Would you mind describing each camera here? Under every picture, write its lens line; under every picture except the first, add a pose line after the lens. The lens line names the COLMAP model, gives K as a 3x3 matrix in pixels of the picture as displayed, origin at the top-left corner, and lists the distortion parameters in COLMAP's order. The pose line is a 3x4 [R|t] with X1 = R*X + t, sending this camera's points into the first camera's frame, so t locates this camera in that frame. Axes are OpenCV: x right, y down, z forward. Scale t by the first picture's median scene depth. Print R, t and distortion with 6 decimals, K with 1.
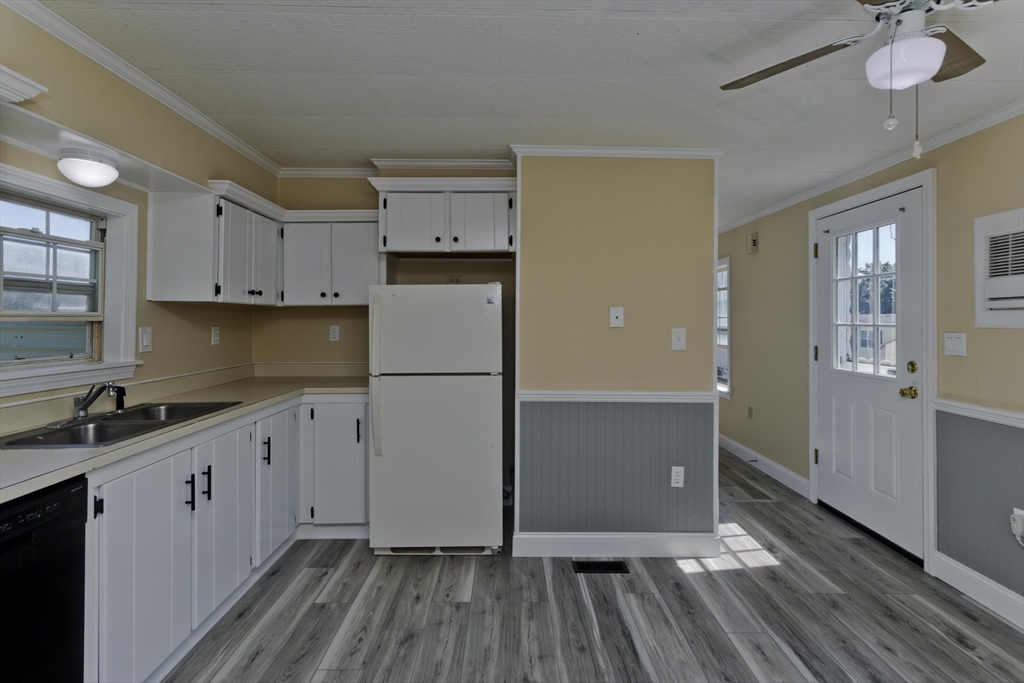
lens RADIAL K [[501.8, 0, 514.9], [0, 501.8, 313.2], [0, 0, 1]] dist [-0.002668, -0.000523]
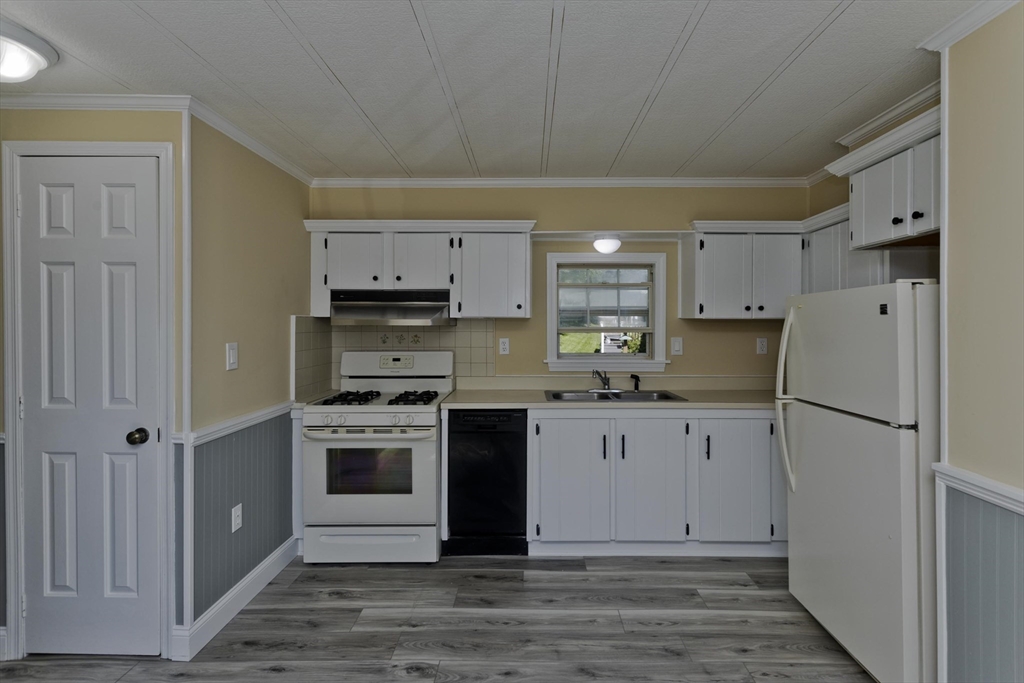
lens RADIAL K [[487.0, 0, 512.1], [0, 487.0, 320.2], [0, 0, 1]] dist [0.002546, 0.000642]
pose [[-0.046153, -0.009505, -0.998889, 0.704086], [0.017719, 0.999790, -0.010332, -0.015337], [0.998777, -0.018176, -0.045975, 0.650493]]
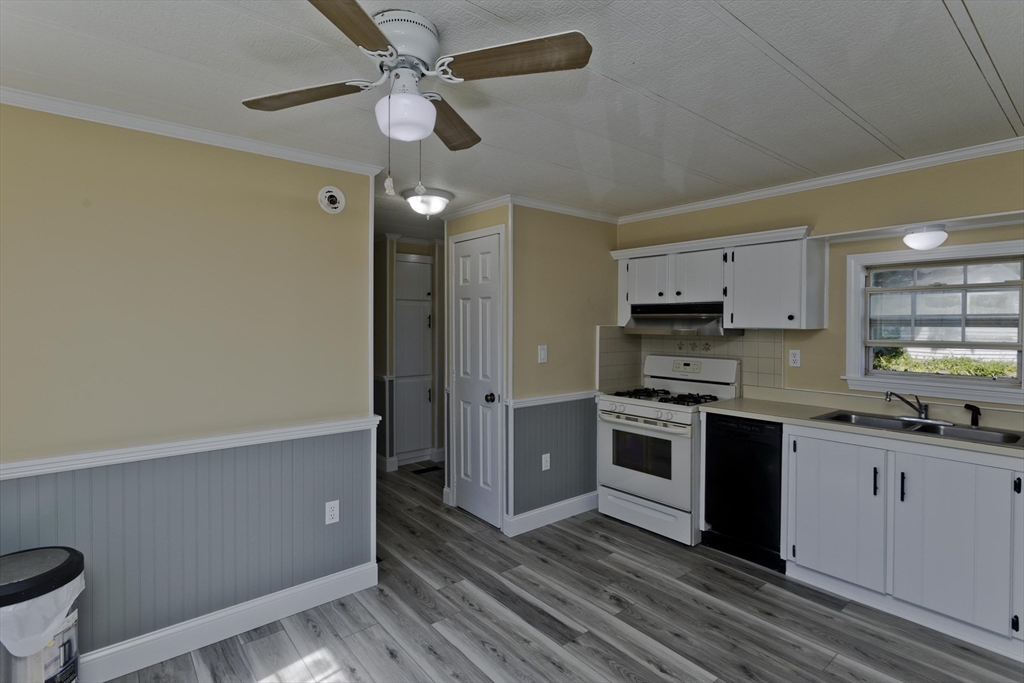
lens RADIAL K [[487.0, 0, 512.1], [0, 487.0, 320.2], [0, 0, 1]] dist [0.002546, 0.000642]
pose [[-0.788266, -0.010365, -0.615248, 0.738370], [0.005003, 0.999717, -0.023252, -0.032741], [0.615315, -0.021407, -0.787991, 1.173954]]
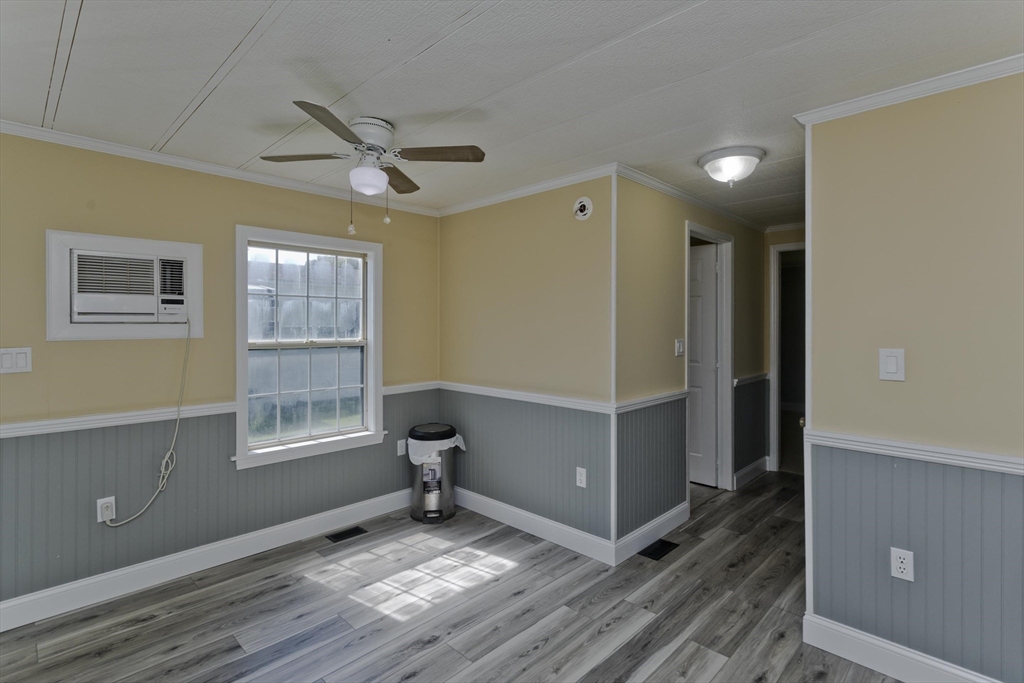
lens RADIAL K [[487.0, 0, 512.1], [0, 487.0, 320.2], [0, 0, 1]] dist [0.002546, 0.000642]
pose [[-0.711628, 0.000682, 0.702556, -0.422145], [-0.017643, 0.999667, -0.018841, -0.011176], [-0.702335, -0.025803, -0.711379, 1.091701]]
